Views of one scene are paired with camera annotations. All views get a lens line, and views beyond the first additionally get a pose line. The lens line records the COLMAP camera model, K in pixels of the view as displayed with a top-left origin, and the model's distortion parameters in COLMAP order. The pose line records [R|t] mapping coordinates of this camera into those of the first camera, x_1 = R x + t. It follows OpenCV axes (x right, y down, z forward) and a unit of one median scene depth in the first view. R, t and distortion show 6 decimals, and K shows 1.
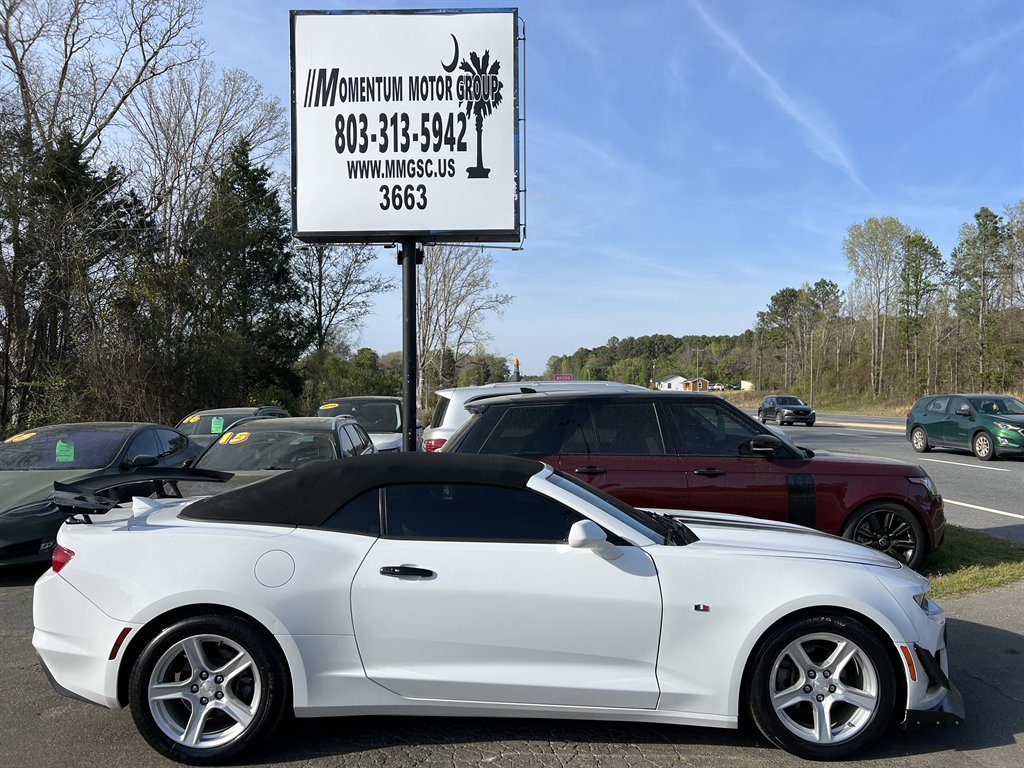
lens RADIAL K [[788.6, 0, 505.5], [0, 788.6, 382.9], [0, 0, 1]] dist [0.065680, -0.072555]
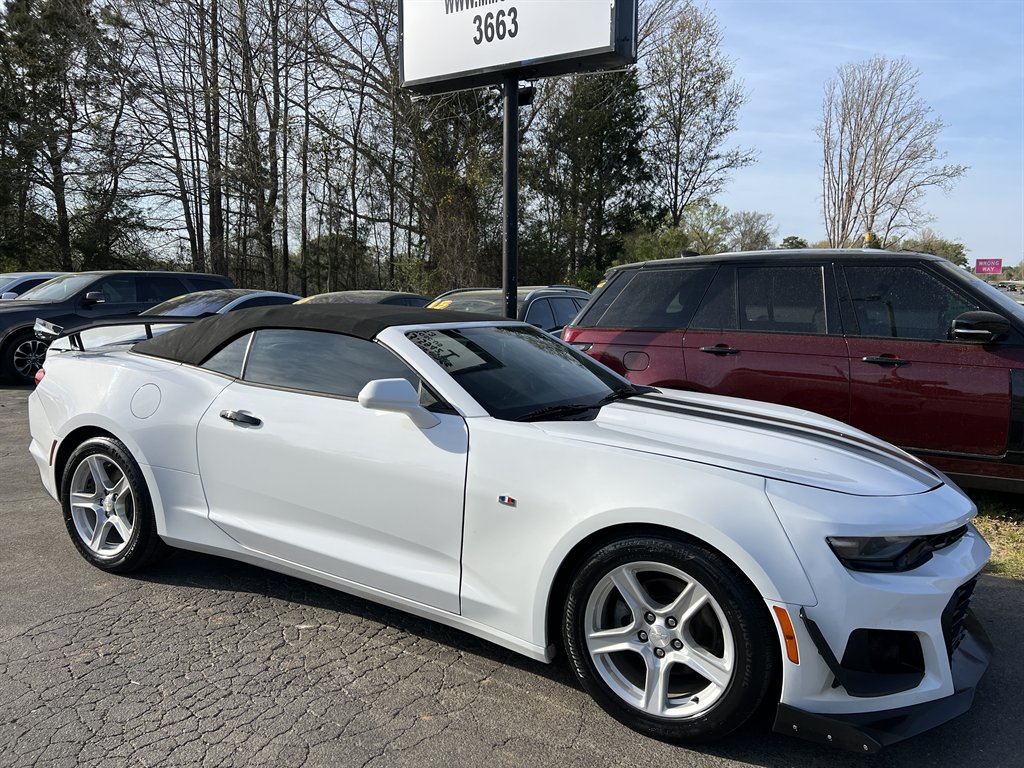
lens RADIAL K [[784.0, 0, 514.6], [0, 784.0, 374.4], [0, 0, 1]] dist [0.065063, -0.067977]
pose [[0.859295, 0.069998, -0.506669, 0.363654], [-0.006945, 0.992097, 0.125282, 0.039792], [0.511434, -0.104135, 0.852990, 0.218633]]
